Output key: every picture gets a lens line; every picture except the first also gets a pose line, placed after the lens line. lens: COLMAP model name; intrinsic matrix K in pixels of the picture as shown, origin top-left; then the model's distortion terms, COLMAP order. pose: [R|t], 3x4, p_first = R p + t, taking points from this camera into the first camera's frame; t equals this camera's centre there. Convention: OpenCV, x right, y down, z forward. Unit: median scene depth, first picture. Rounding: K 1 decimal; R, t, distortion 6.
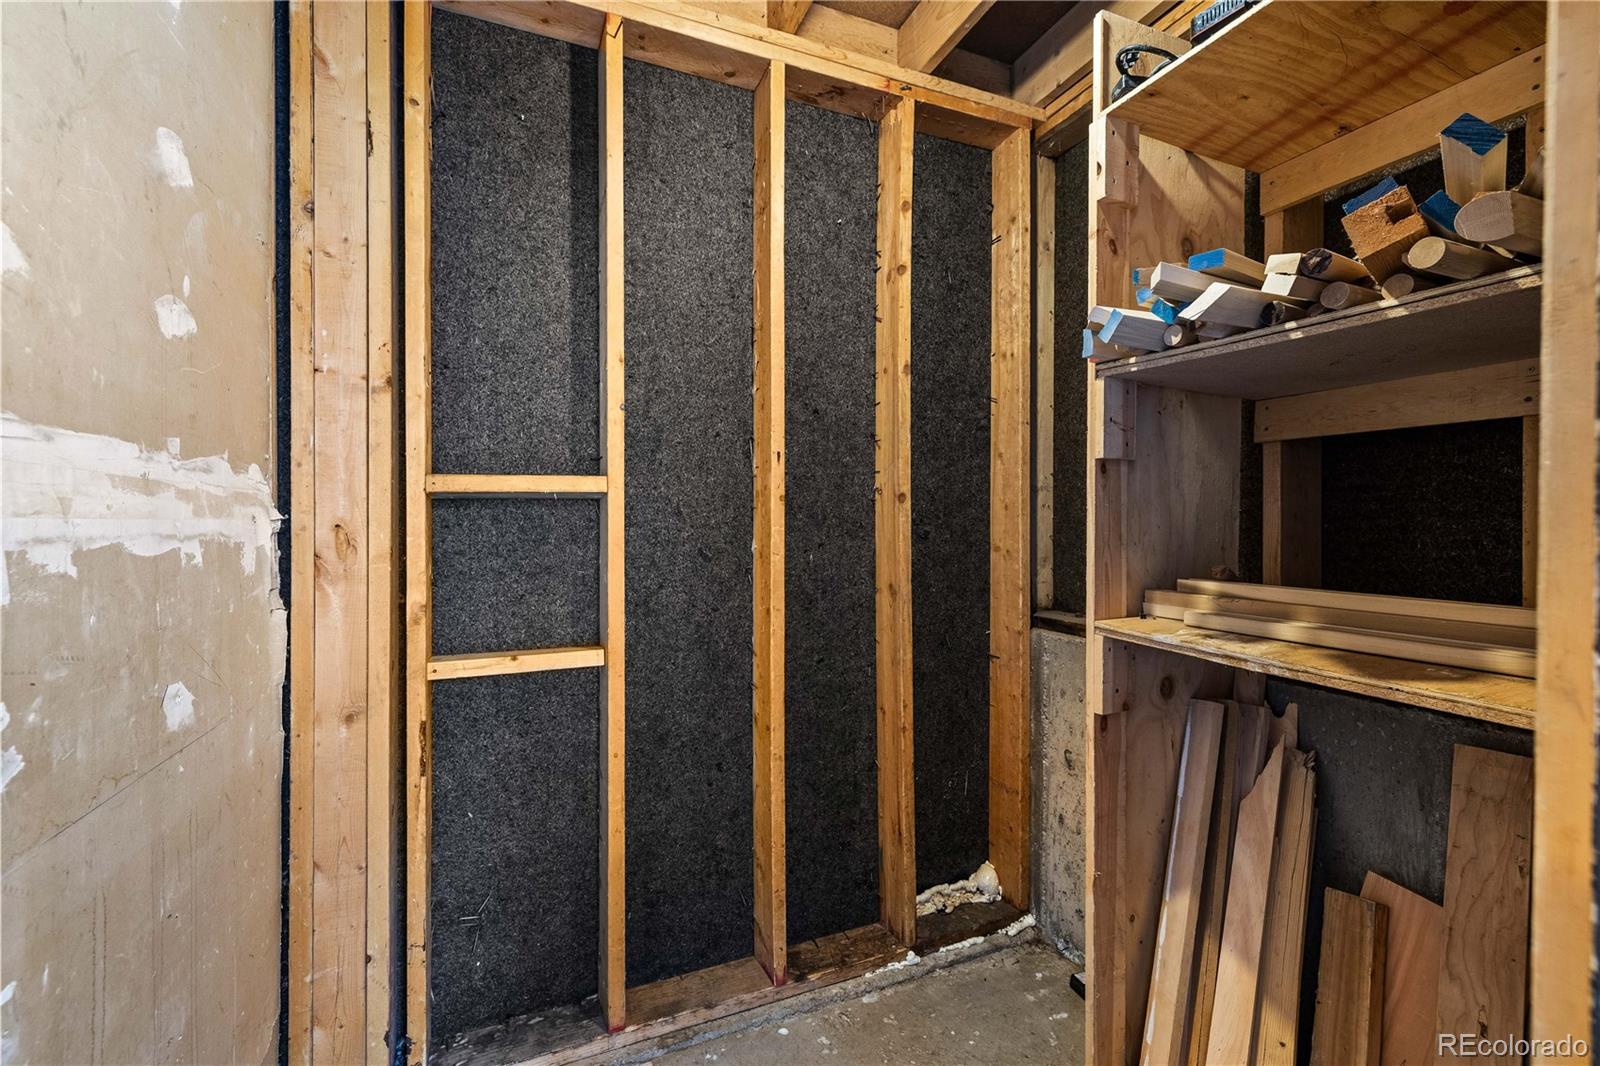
lens RADIAL K [[687.2, 0, 797.5], [0, 687.2, 516.8], [0, 0, 1]] dist [0.014093, -0.003458]
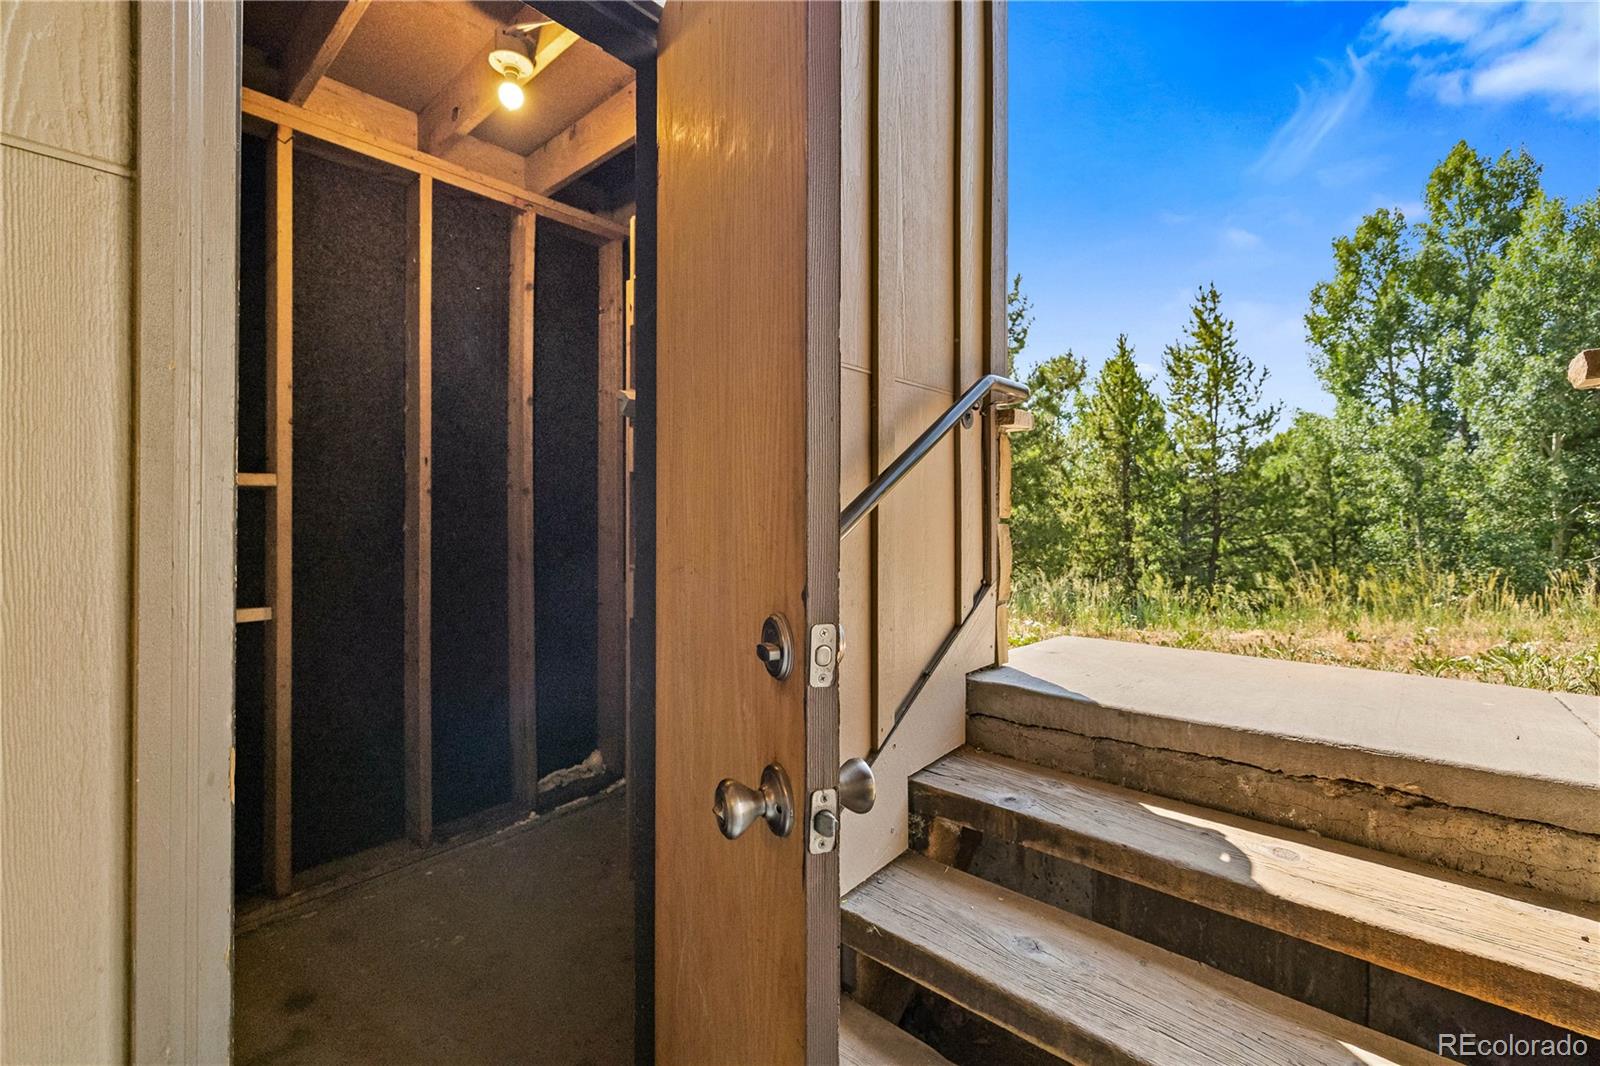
lens RADIAL K [[676.9, 0, 796.4], [0, 676.9, 511.2], [0, 0, 1]] dist [0.002066, -0.001066]
pose [[0.896414, 0.002570, 0.443210, 0.032764], [-0.007765, 0.999921, 0.009907, -0.005724], [-0.443149, -0.012323, 0.896363, -0.493875]]
